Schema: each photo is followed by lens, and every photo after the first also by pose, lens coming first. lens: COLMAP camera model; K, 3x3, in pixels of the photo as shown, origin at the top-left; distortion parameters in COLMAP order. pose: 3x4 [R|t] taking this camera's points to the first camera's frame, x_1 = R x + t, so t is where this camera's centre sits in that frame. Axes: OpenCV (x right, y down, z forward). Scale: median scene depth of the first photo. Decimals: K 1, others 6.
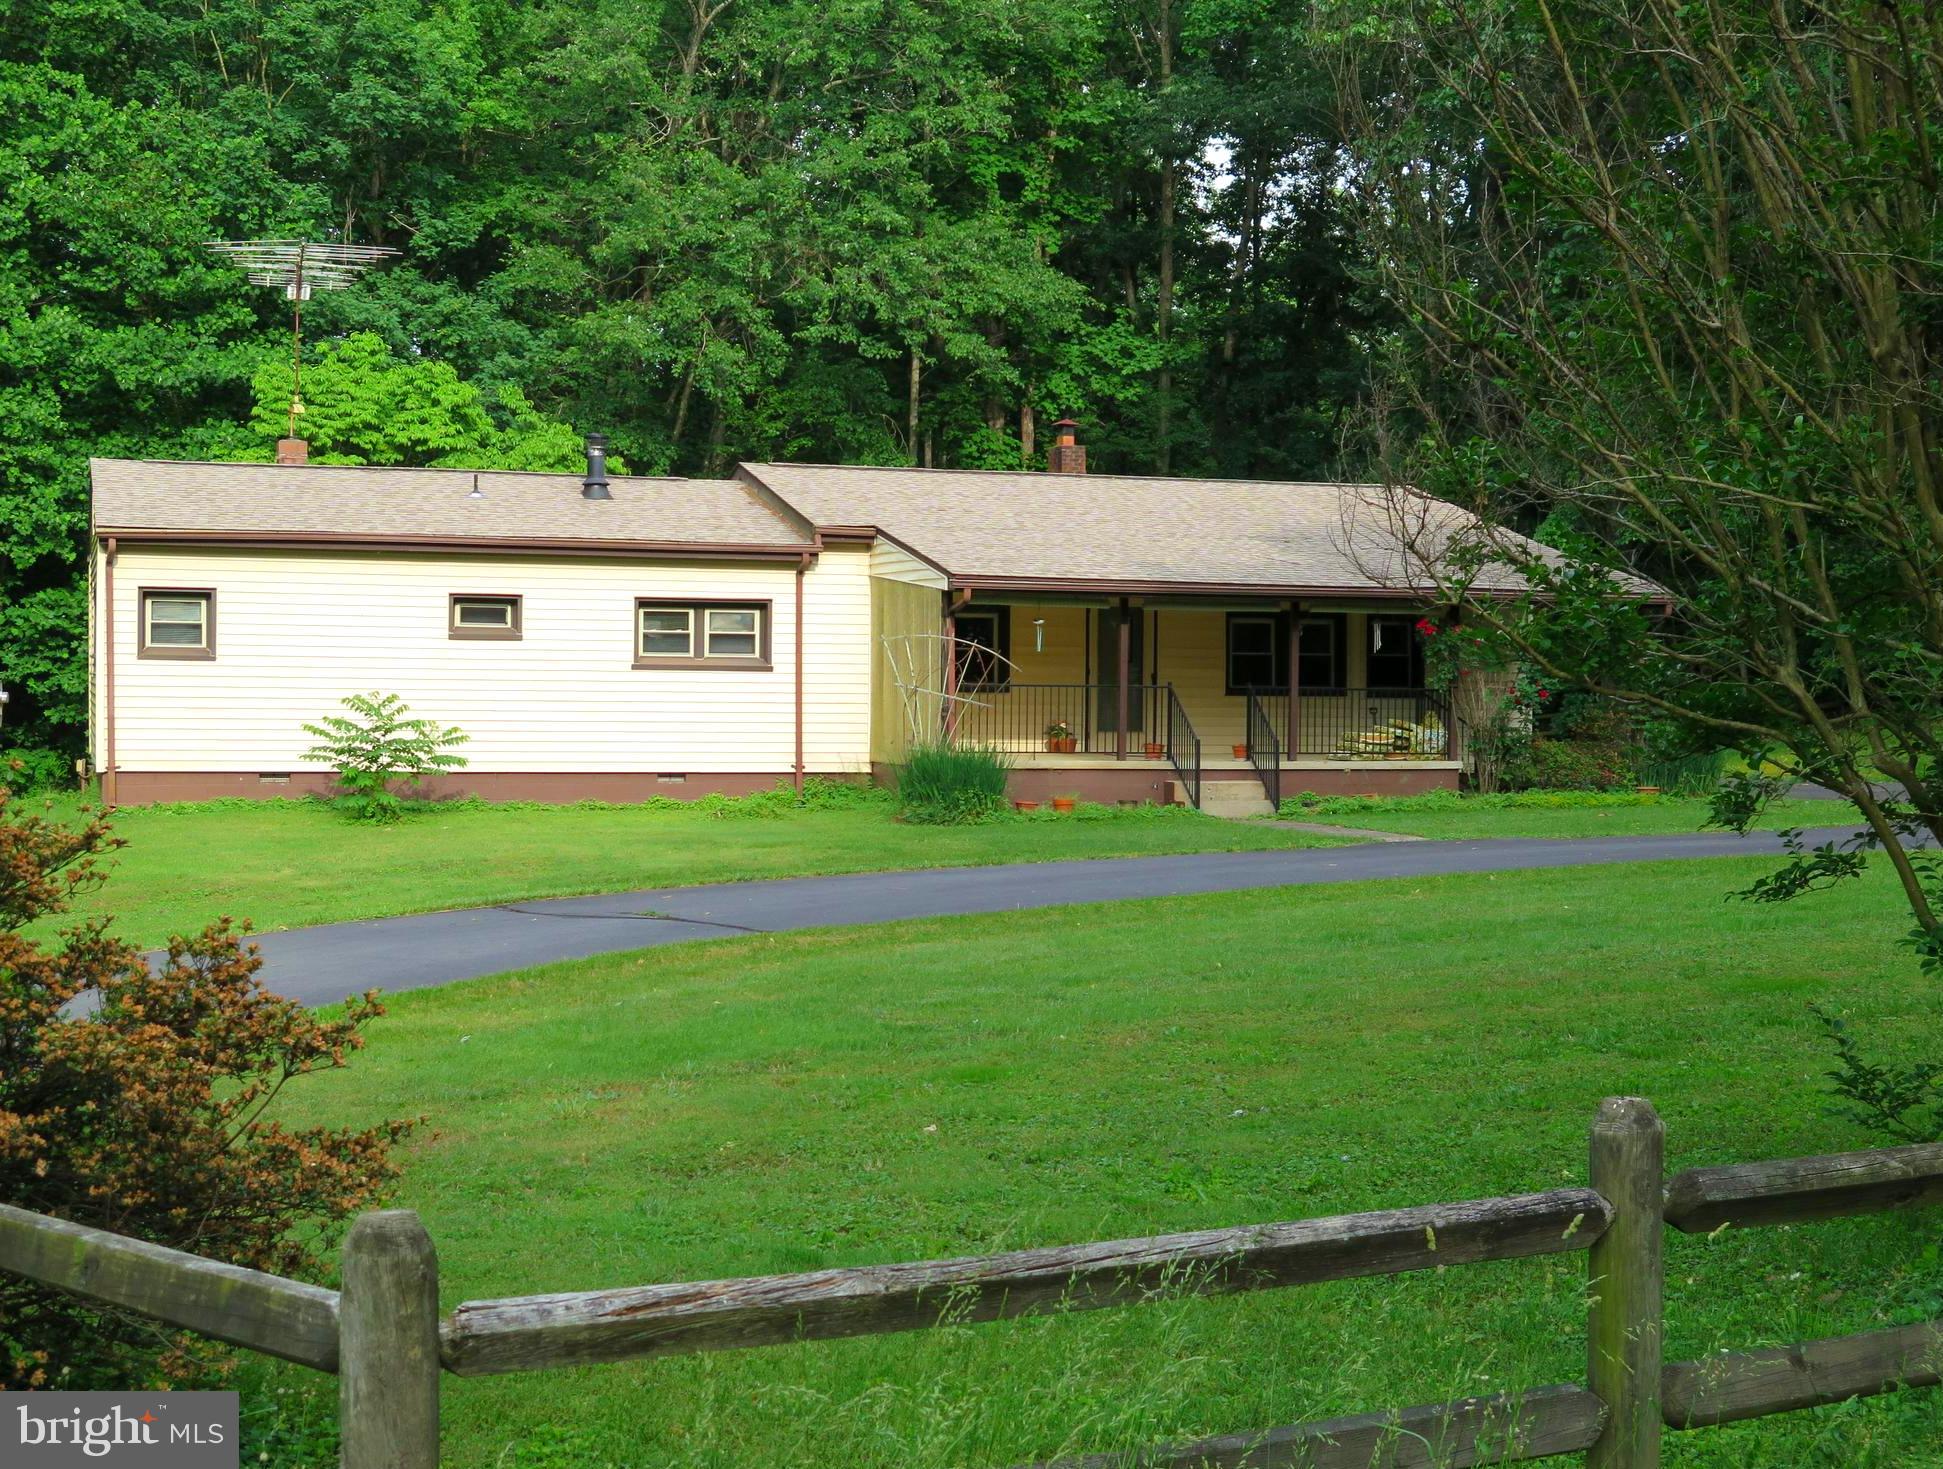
lens RADIAL K [[2557.4, 0, 972.2], [0, 2557.4, 736.3], [0, 0, 1]] dist [-0.017886, 0.000000]
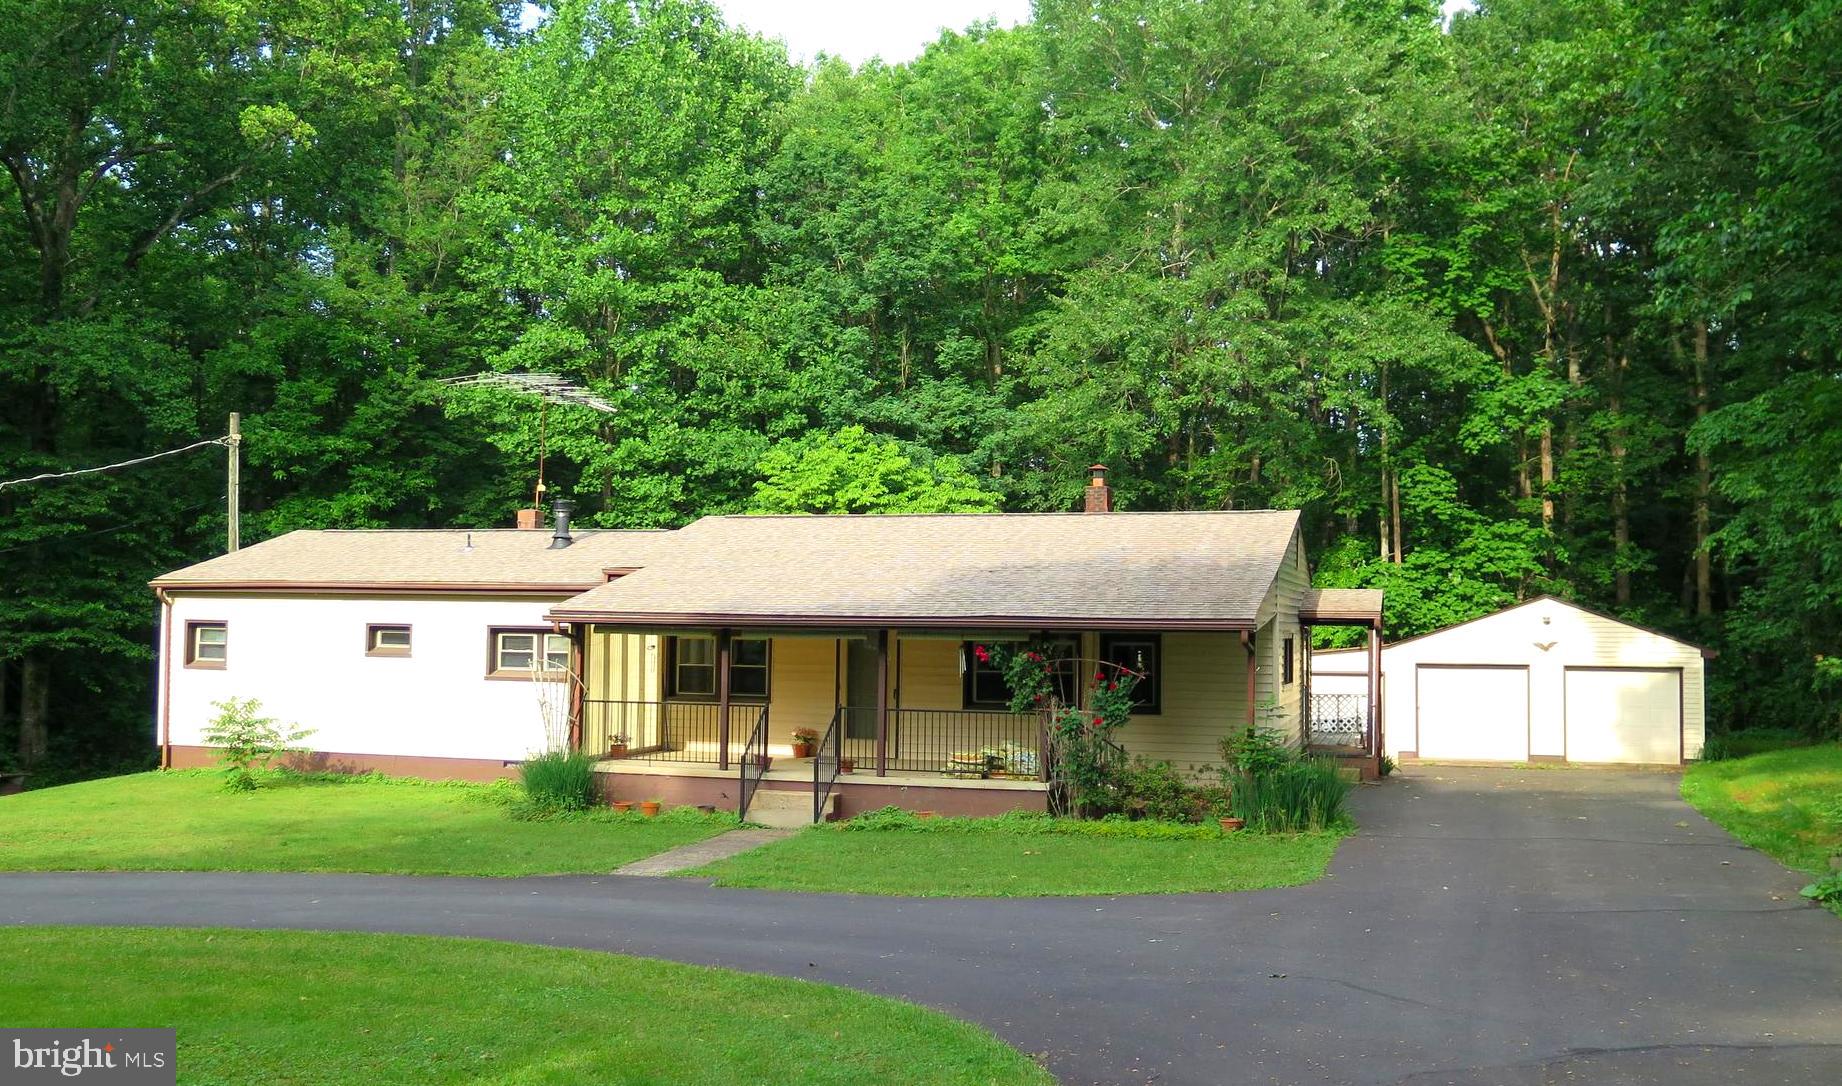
lens RADIAL K [[1655.4, 0, 922.5], [0, 1655.4, 540.1], [0, 0, 1]] dist [0.005847, -0.013166]
pose [[0.827137, -0.029778, -0.561210, 0.513461], [-0.016596, 0.996866, -0.077354, -0.034597], [0.561755, 0.073297, 0.824050, 0.408671]]
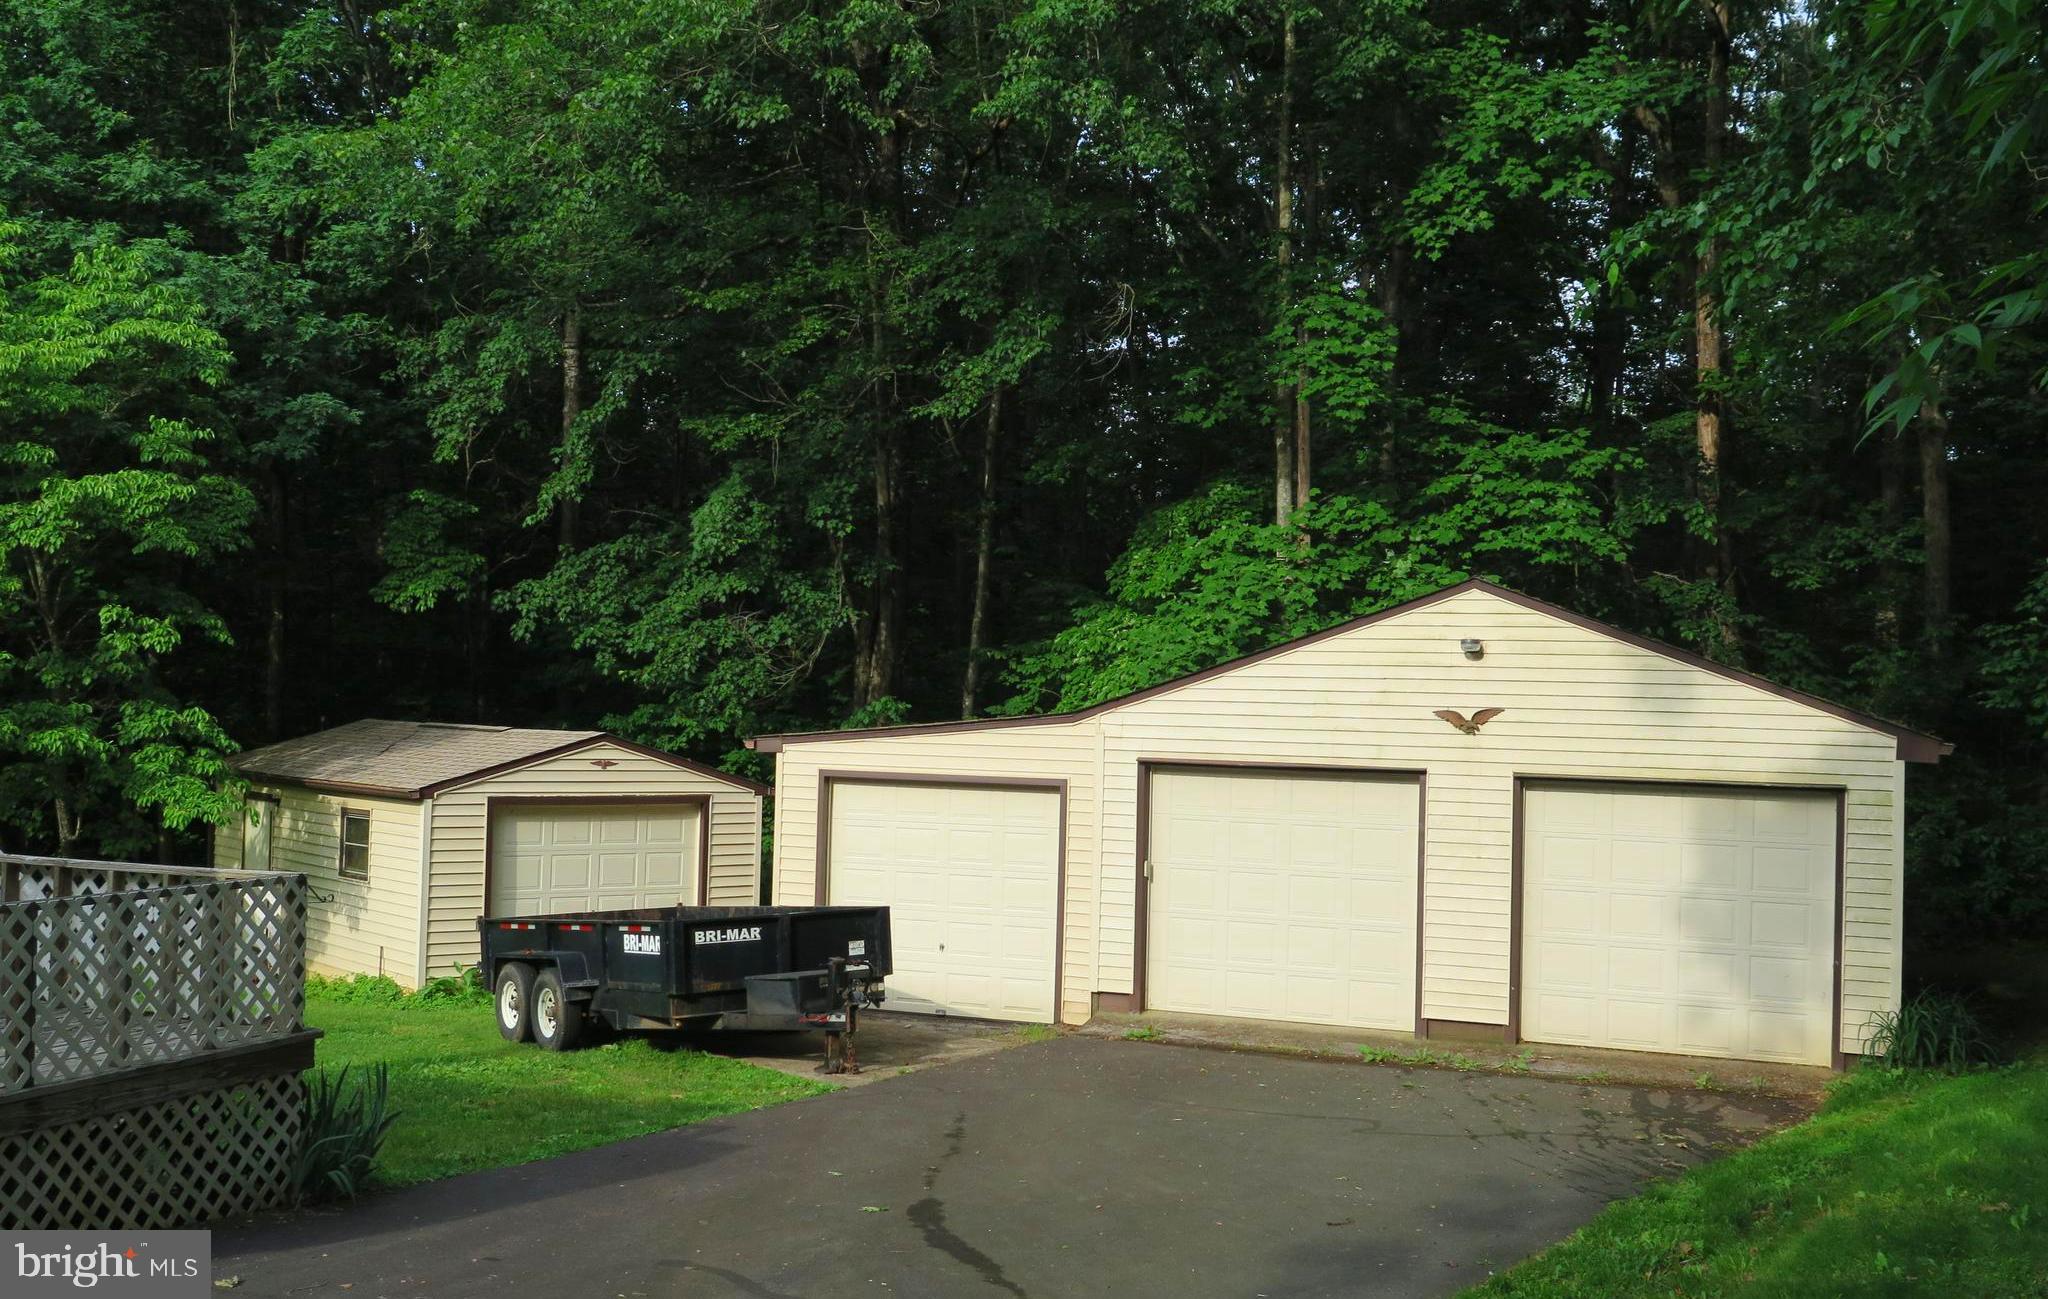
lens RADIAL K [[2062.1, 0, 1017.6], [0, 2062.1, 648.4], [0, 0, 1]] dist [0.000361, 0.000000]
pose [[0.781256, -0.002901, -0.624204, 0.446100], [-0.033841, 0.998322, -0.046996, -0.049548], [0.623293, 0.057840, 0.779847, 1.269793]]
